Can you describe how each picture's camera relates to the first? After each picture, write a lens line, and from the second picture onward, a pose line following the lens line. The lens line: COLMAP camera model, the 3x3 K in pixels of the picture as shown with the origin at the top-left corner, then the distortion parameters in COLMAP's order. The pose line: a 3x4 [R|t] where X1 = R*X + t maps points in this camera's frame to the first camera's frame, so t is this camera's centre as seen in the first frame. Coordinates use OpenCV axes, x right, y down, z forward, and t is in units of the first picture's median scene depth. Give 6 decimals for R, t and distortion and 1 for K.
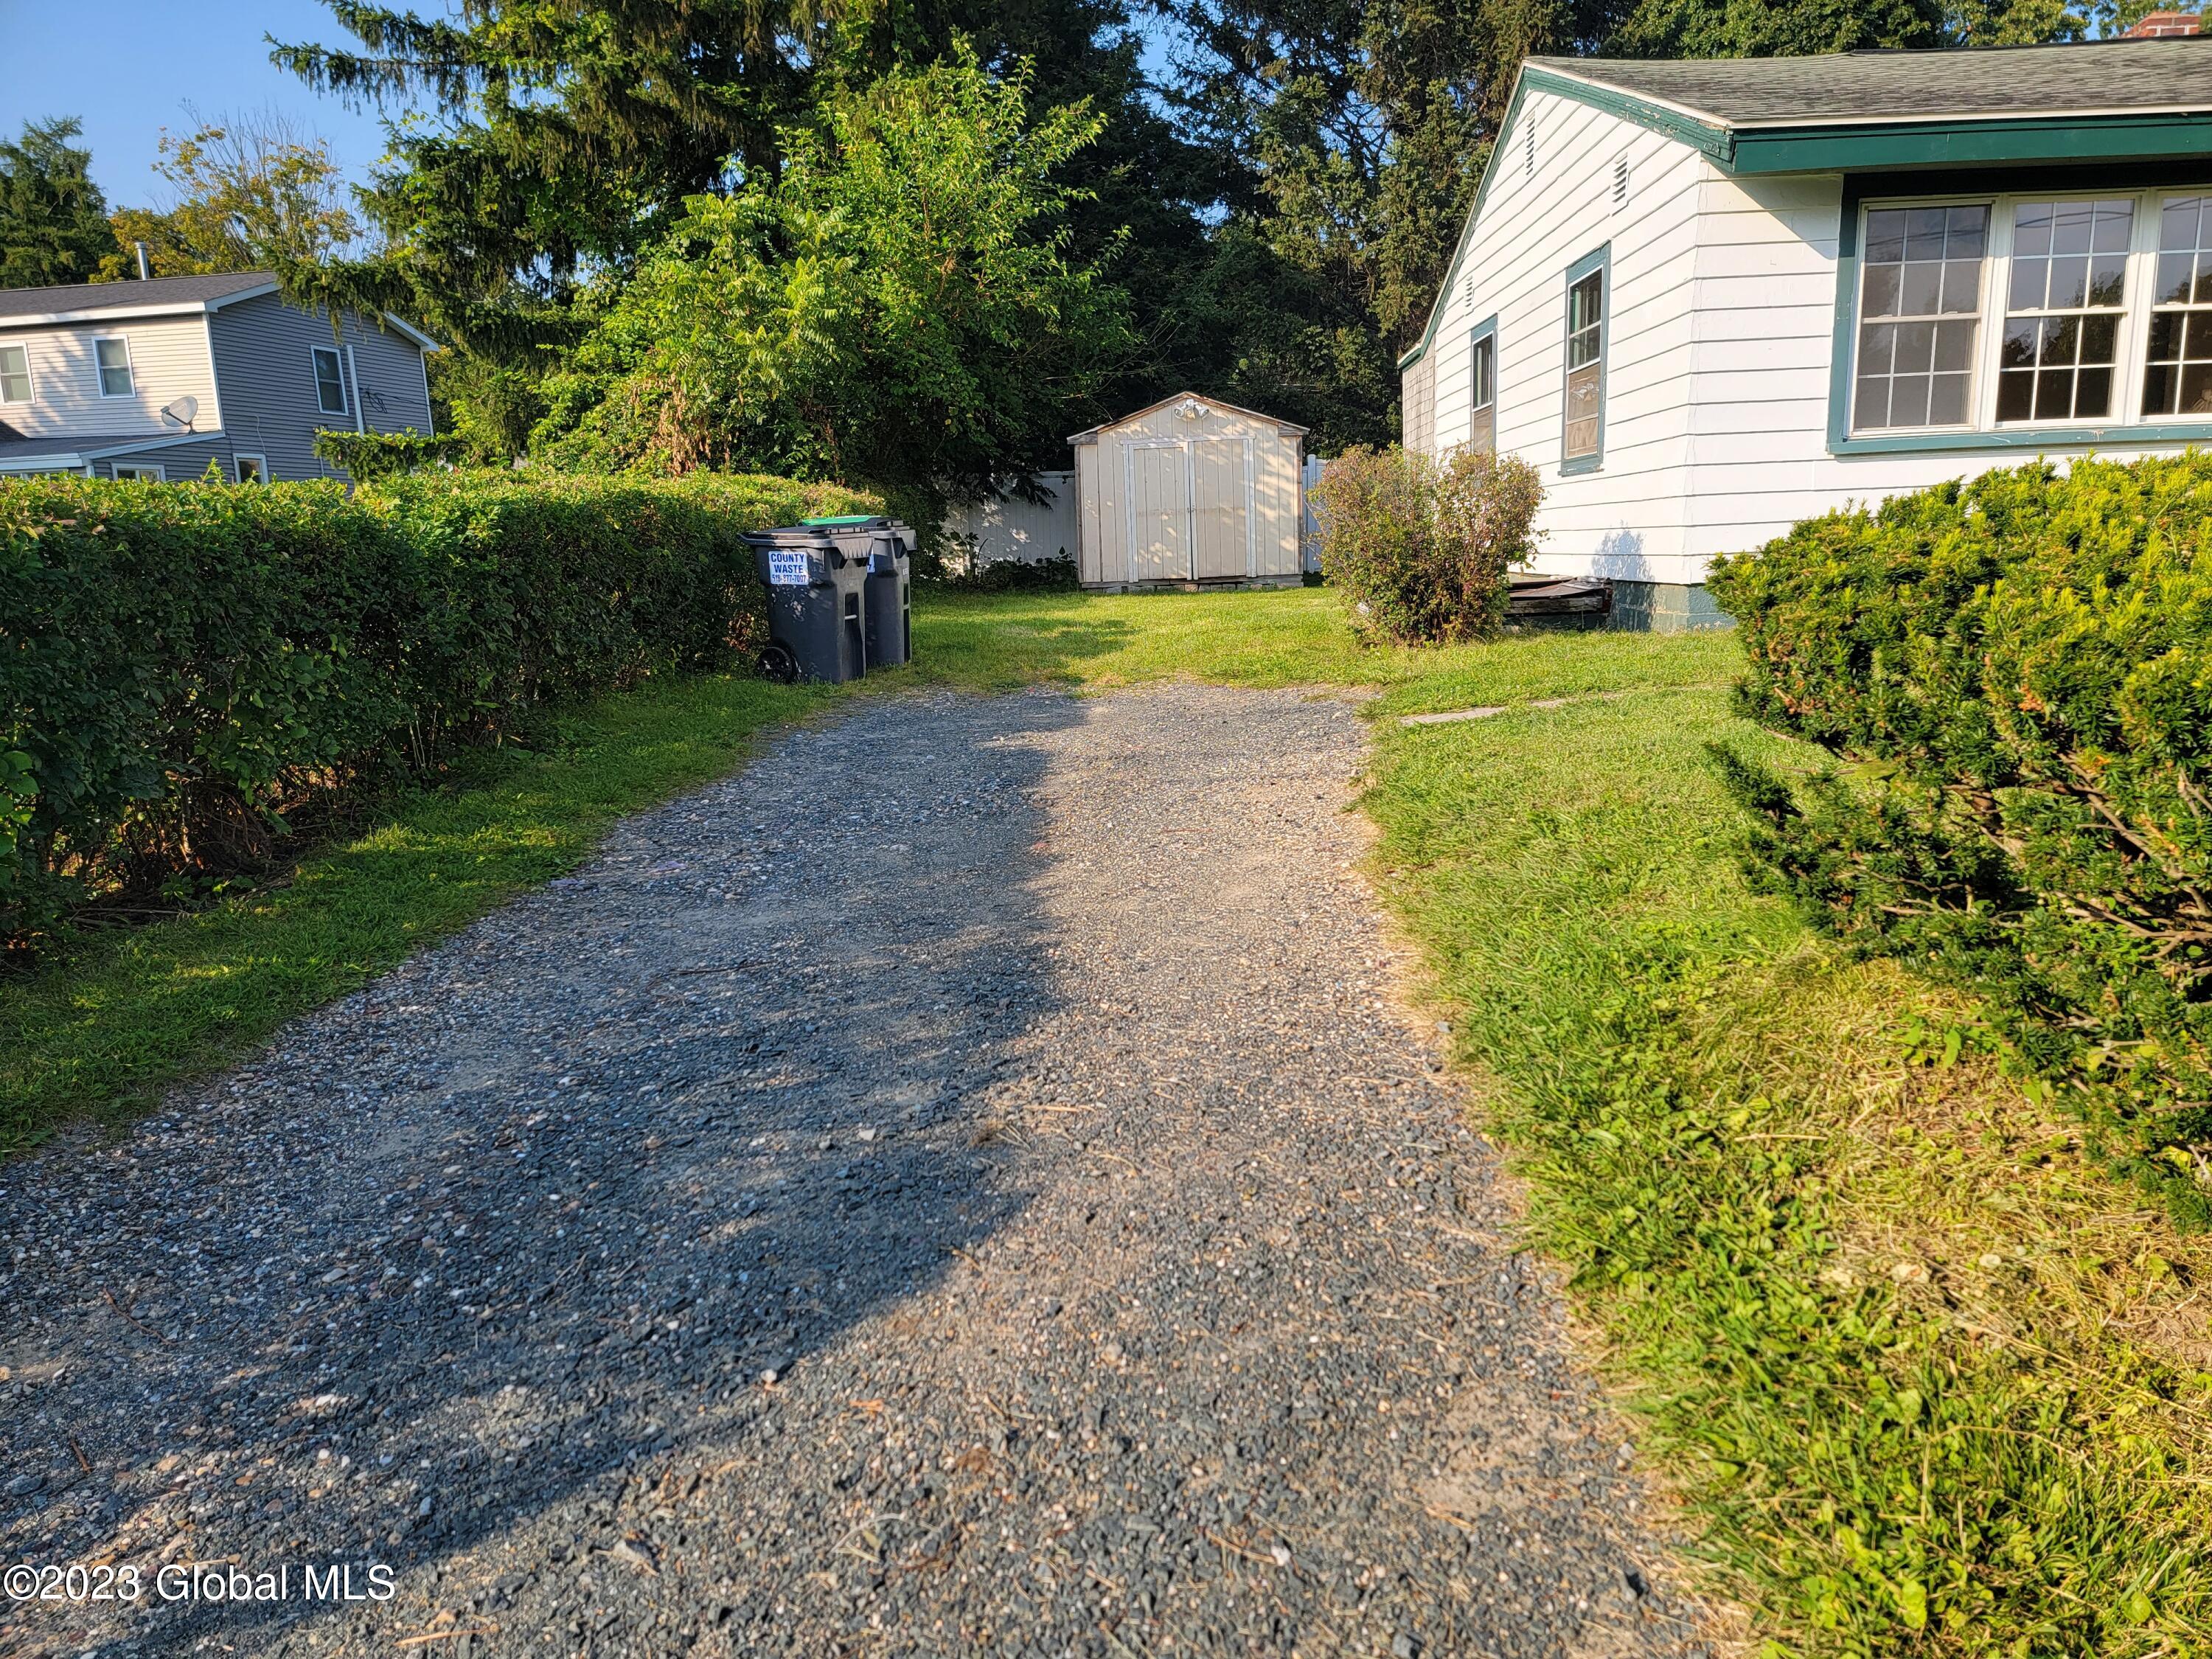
lens RADIAL K [[1538.9, 0, 1120.9], [0, 1538.9, 837.2], [0, 0, 1]] dist [0.078505, -0.057386]
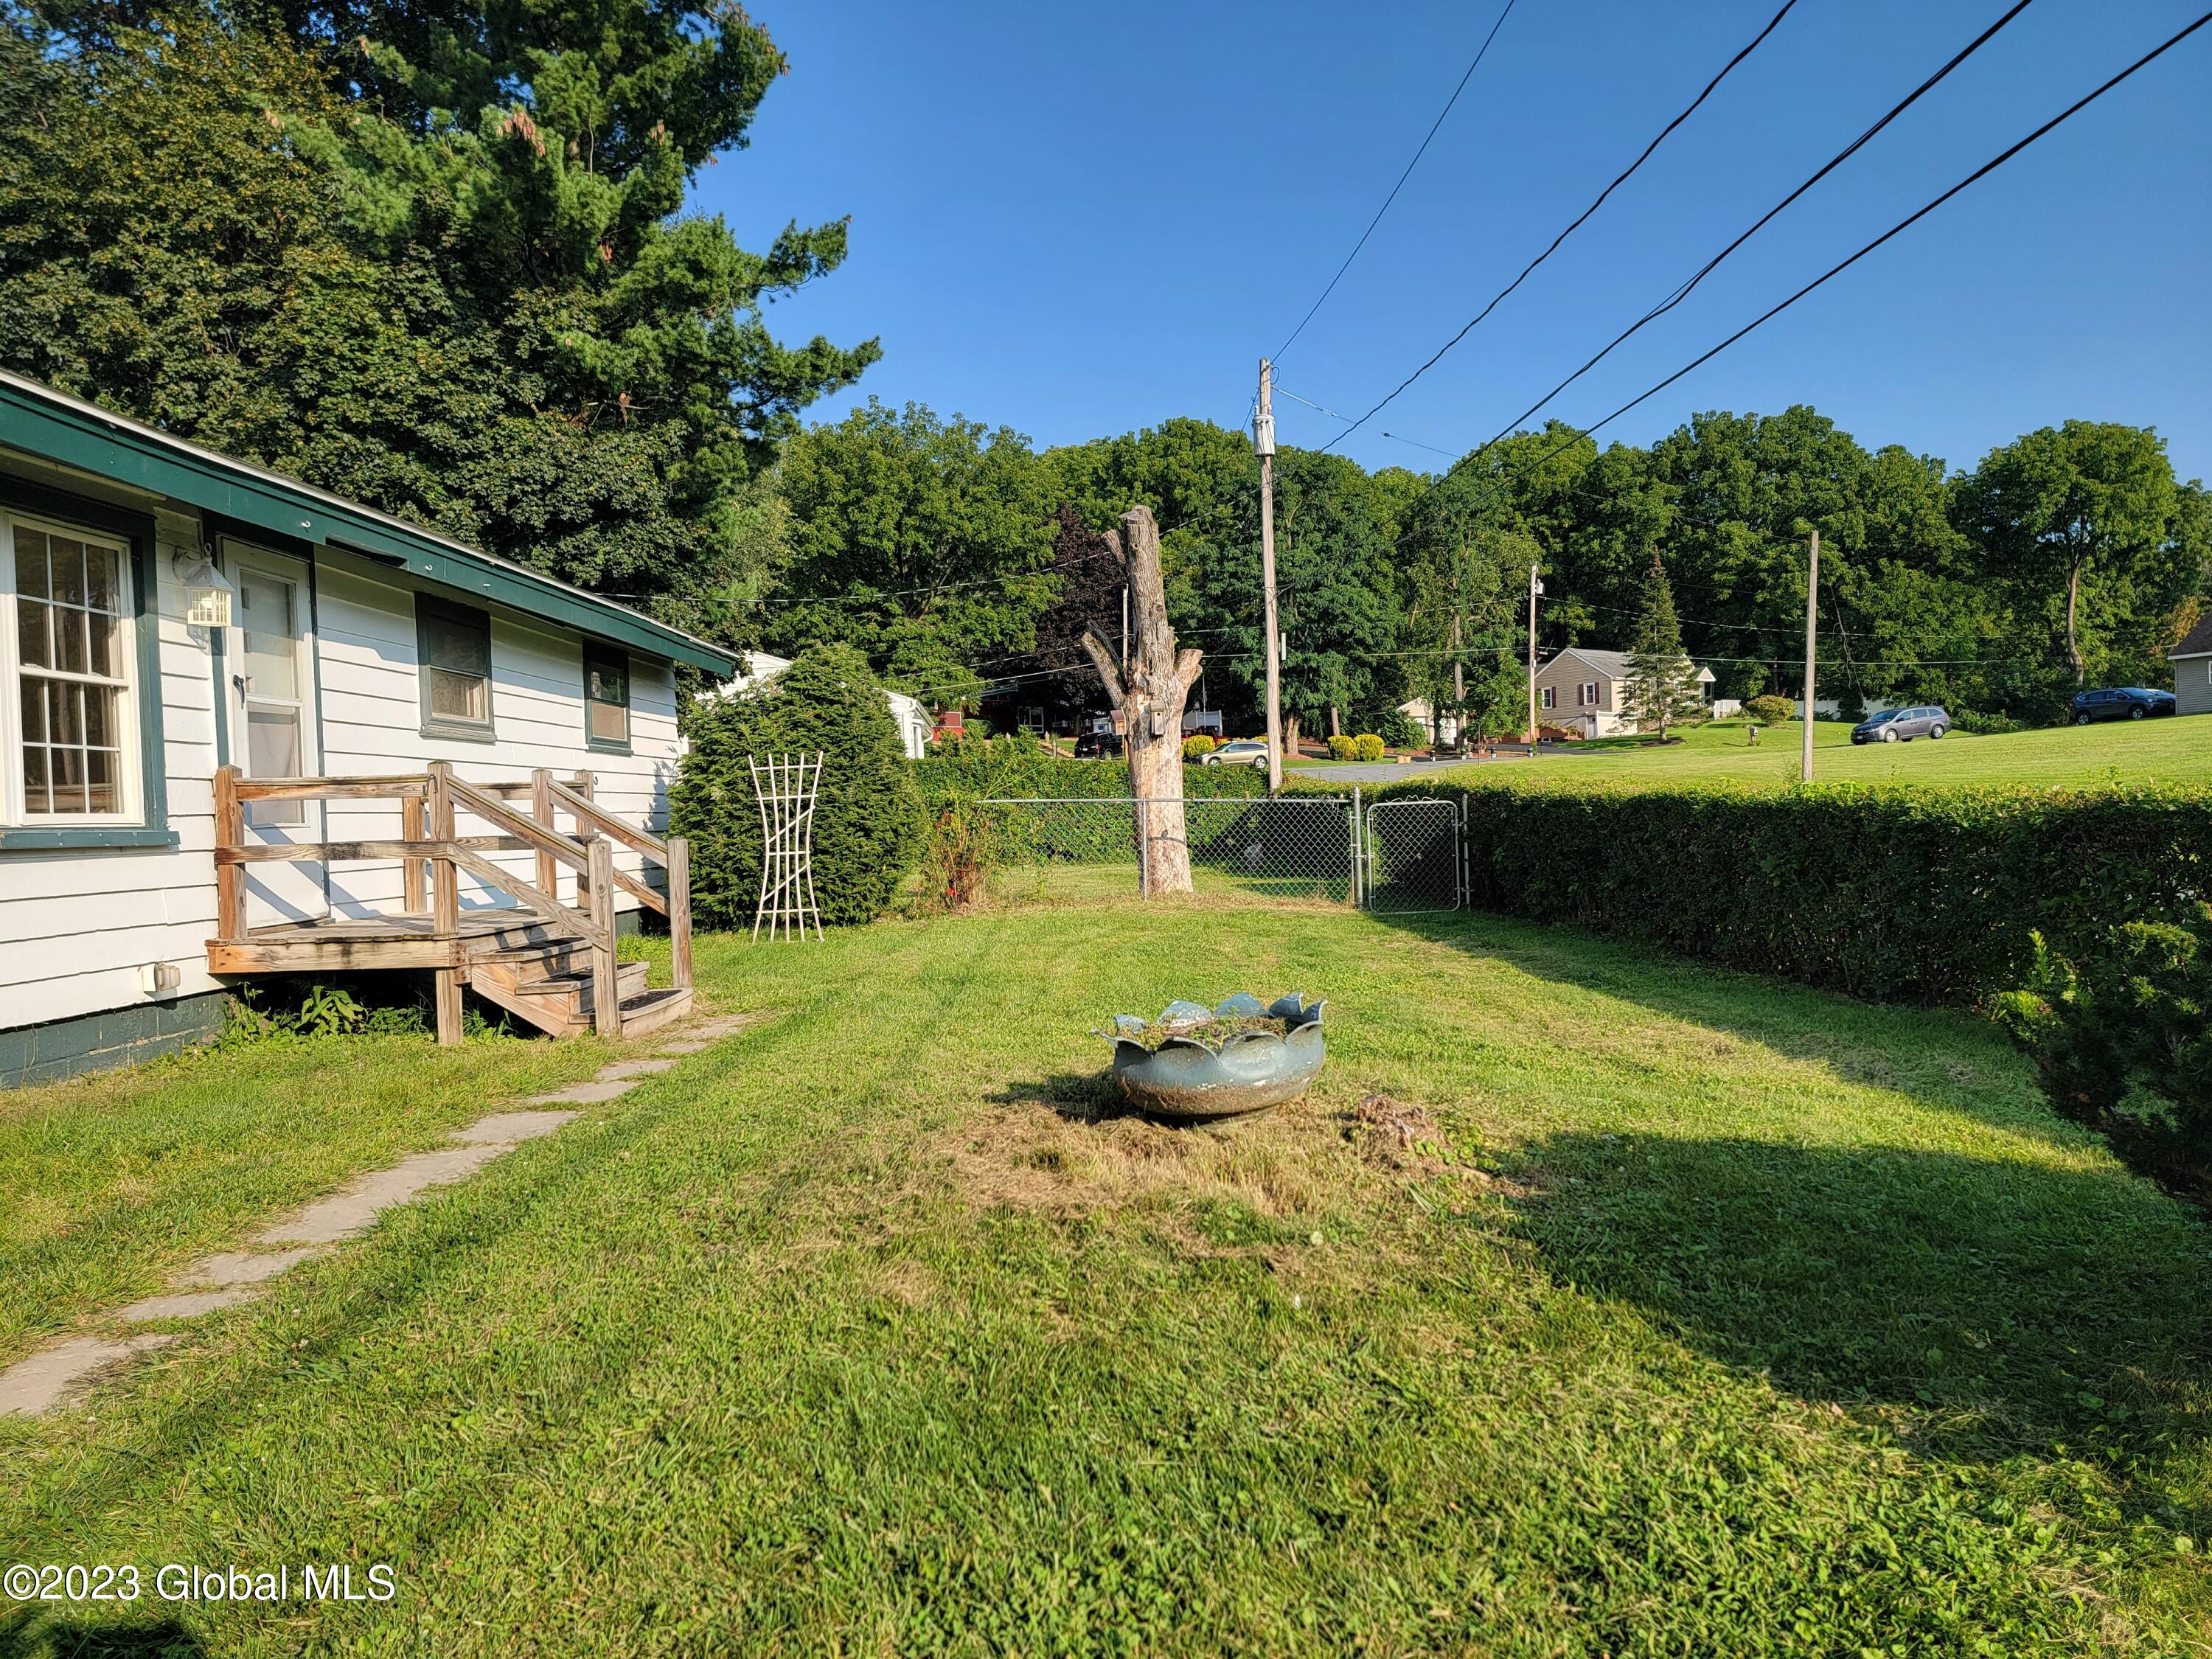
lens RADIAL K [[1538.9, 0, 1115.7], [0, 1538.9, 839.6], [0, 0, 1]] dist [0.078505, -0.057386]
pose [[0.000808, 0.013761, 0.999905, -0.045764], [0.226196, 0.973987, -0.013587, -0.107318], [-0.974081, 0.226186, -0.002326, 0.417422]]
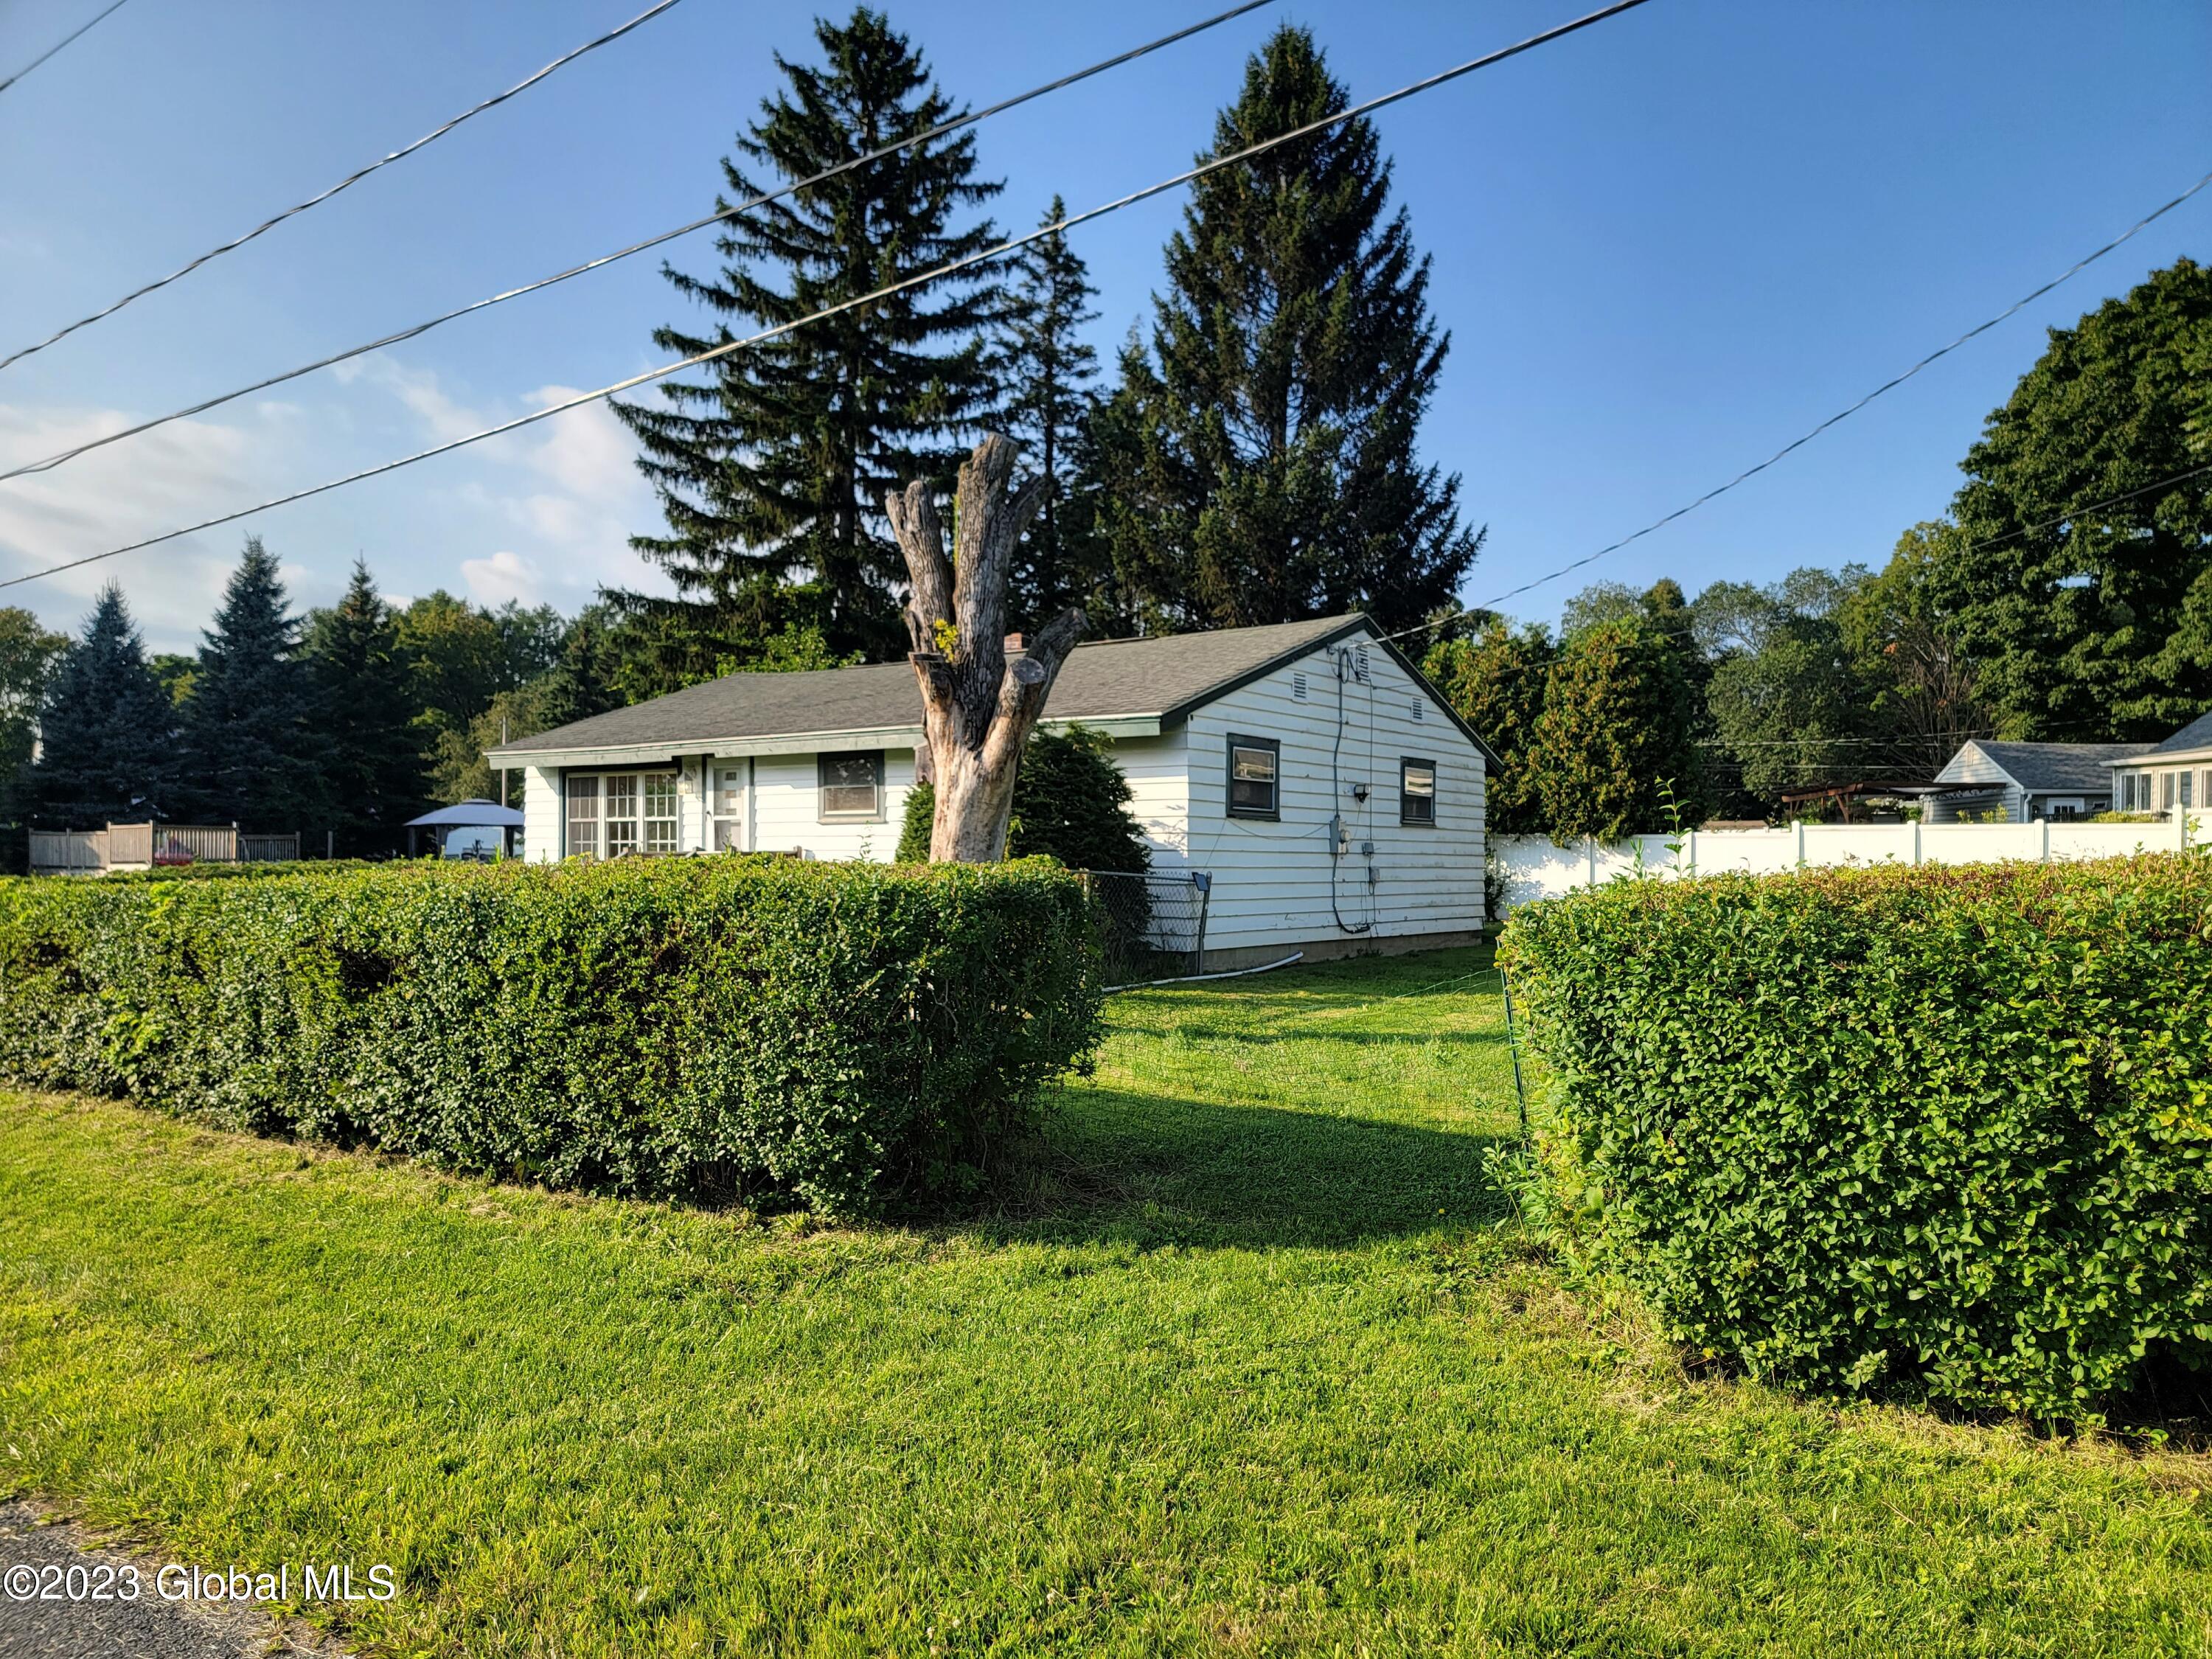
lens RADIAL K [[1538.9, 0, 1109.7], [0, 1538.9, 831.9], [0, 0, 1]] dist [0.078505, -0.057386]
pose [[0.824457, 0.024048, -0.565413, 1.955856], [-0.134138, 0.978930, -0.153959, -0.046715], [0.549797, 0.202776, 0.810312, -0.358486]]
